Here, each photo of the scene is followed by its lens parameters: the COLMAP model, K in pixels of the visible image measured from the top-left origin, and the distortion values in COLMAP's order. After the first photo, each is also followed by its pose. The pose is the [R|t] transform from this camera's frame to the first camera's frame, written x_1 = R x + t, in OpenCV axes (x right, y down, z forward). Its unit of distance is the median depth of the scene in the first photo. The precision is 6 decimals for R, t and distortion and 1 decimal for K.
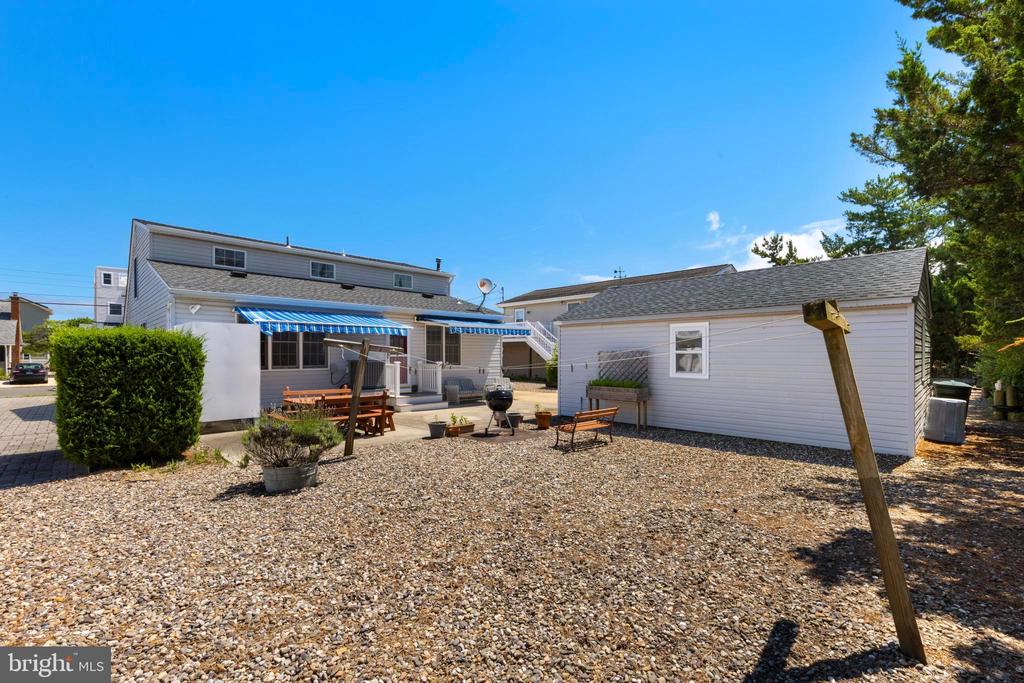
lens RADIAL K [[432.8, 0, 512.3], [0, 432.8, 347.7], [0, 0, 1]] dist [0.001692, -0.000006]
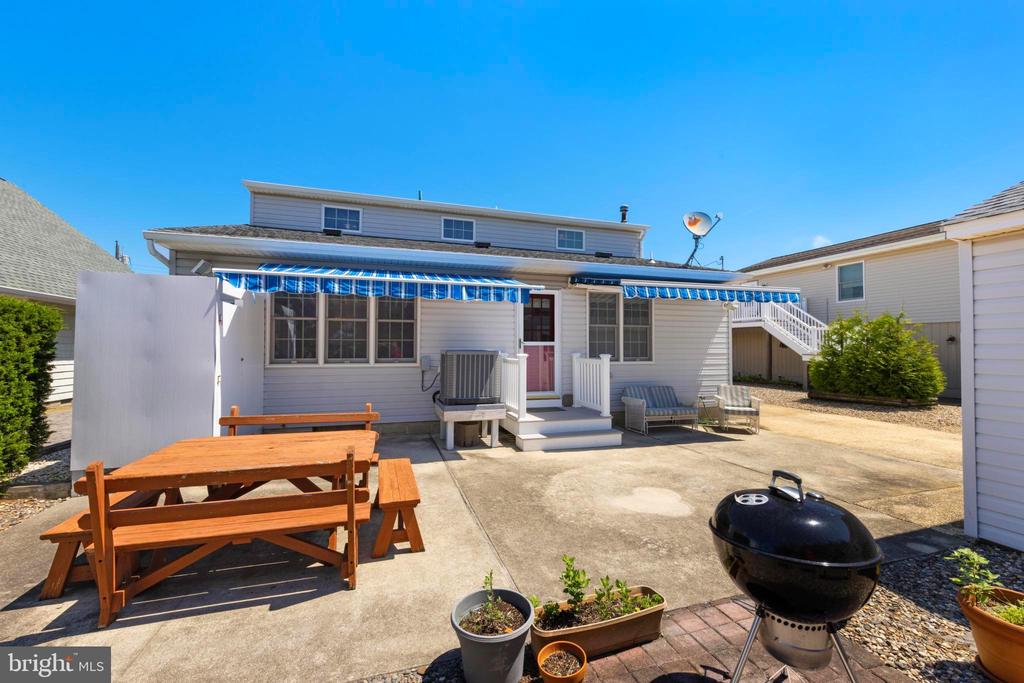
lens RADIAL K [[432.8, 0, 505.8], [0, 432.8, 341.6], [0, 0, 1]] dist [0.001692, -0.000006]
pose [[0.888906, -0.000618, -0.458089, -0.029932], [0.002482, 0.999991, 0.003466, 0.012160], [0.458083, -0.004218, 0.888900, 0.421698]]
